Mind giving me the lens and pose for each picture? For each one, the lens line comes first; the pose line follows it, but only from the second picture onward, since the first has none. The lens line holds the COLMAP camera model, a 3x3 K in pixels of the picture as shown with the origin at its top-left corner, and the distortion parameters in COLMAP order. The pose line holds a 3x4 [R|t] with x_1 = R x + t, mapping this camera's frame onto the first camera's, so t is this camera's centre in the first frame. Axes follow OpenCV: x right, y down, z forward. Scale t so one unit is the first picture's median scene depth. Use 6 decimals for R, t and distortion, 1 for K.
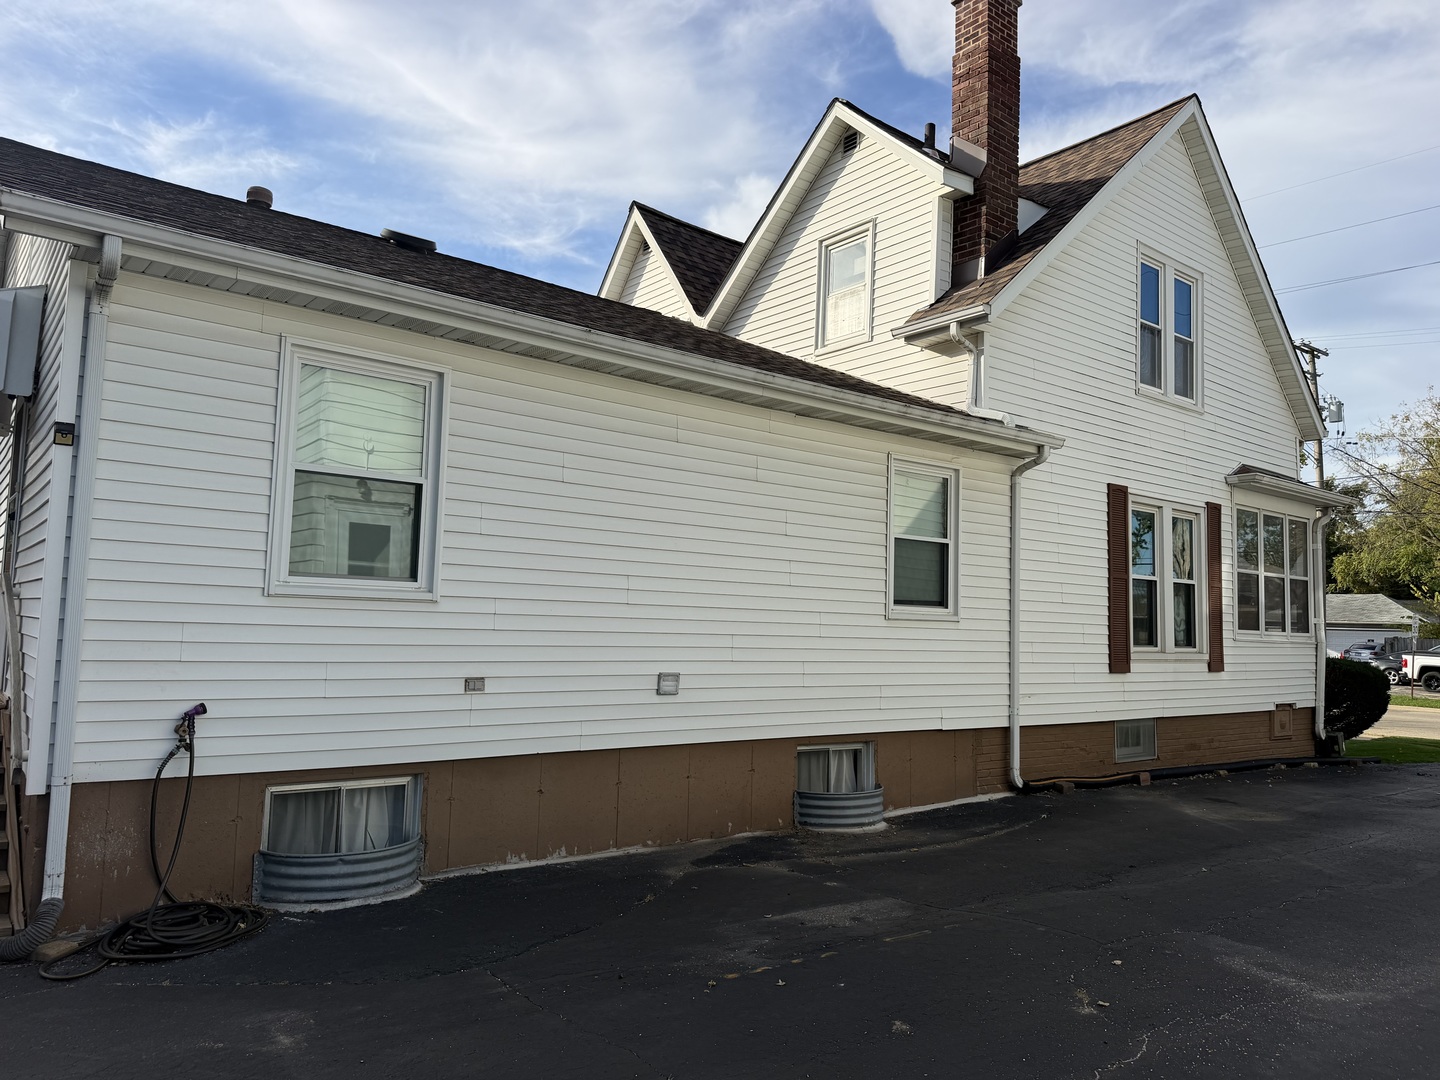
lens RADIAL K [[998.0, 0, 717.1], [0, 998.0, 544.4], [0, 0, 1]] dist [0.005229, 0.001087]
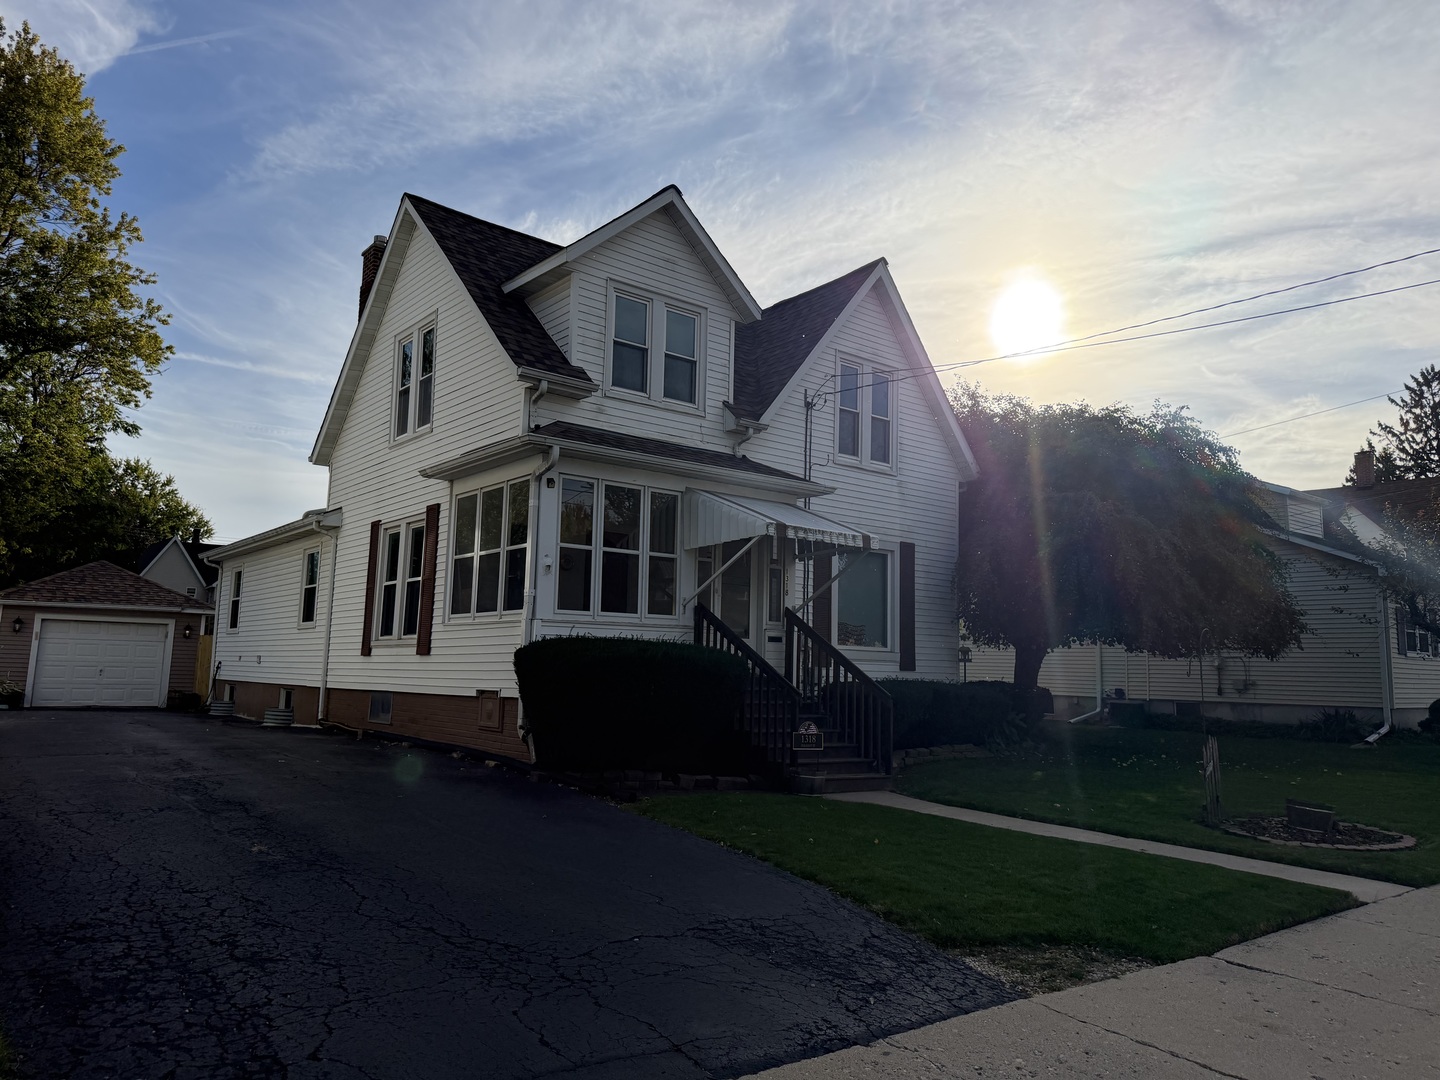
lens RADIAL K [[1030.1, 0, 726.0], [0, 1030.1, 546.4], [0, 0, 1]] dist [0.104525, -0.129692]
pose [[0.012213, -0.158003, -0.987363, 1.660853], [0.053069, 0.986148, -0.157152, 0.207222], [0.998516, -0.050480, 0.020428, 1.314836]]
